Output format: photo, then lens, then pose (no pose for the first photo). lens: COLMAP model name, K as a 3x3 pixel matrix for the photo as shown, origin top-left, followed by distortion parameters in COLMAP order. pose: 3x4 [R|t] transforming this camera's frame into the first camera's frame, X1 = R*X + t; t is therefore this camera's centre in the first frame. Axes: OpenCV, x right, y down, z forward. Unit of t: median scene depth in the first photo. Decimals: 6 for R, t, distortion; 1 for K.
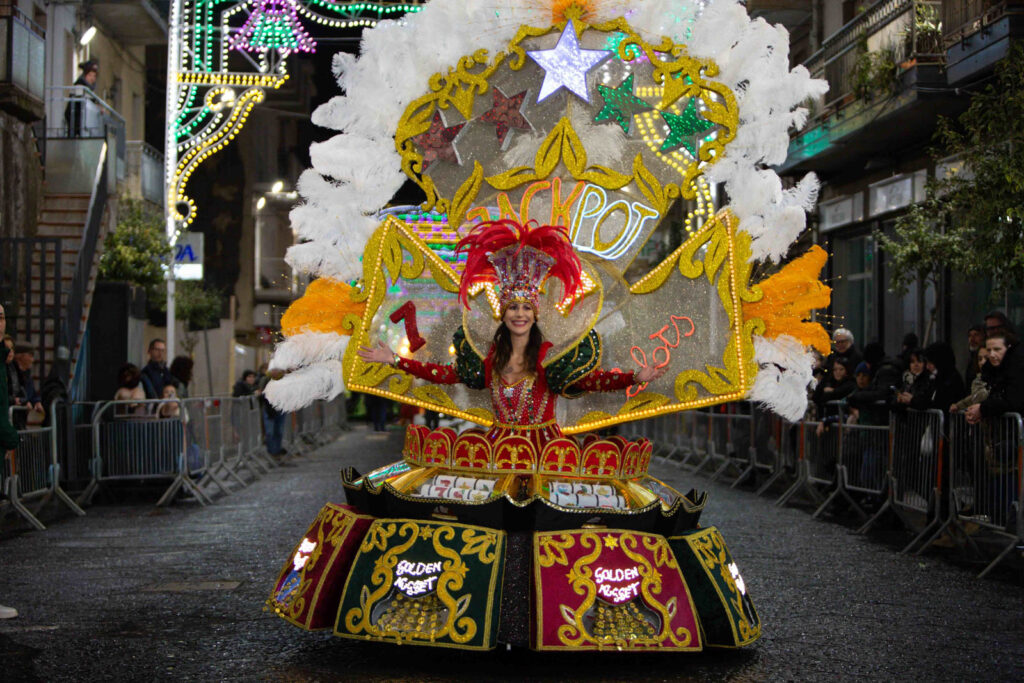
lens RADIAL K [[3326.0, 0, 514.3], [0, 3326.0, 340.7], [0, 0, 1]] dist [-0.366027, 0.000000]
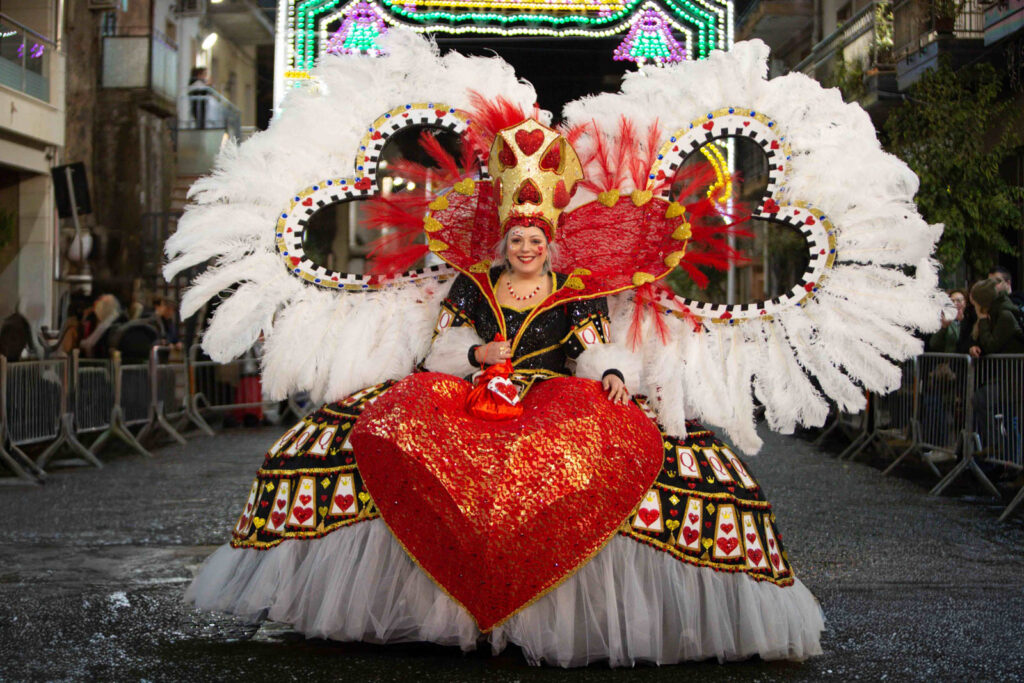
lens RADIAL K [[3326.0, 0, 511.3], [0, 3326.0, 342.0], [0, 0, 1]] dist [-0.366027, 0.000000]
pose [[0.999520, 0.000109, -0.030987, 0.020547], [0.000450, 0.999837, 0.018053, -0.004335], [0.030984, -0.018059, 0.999357, -0.229531]]
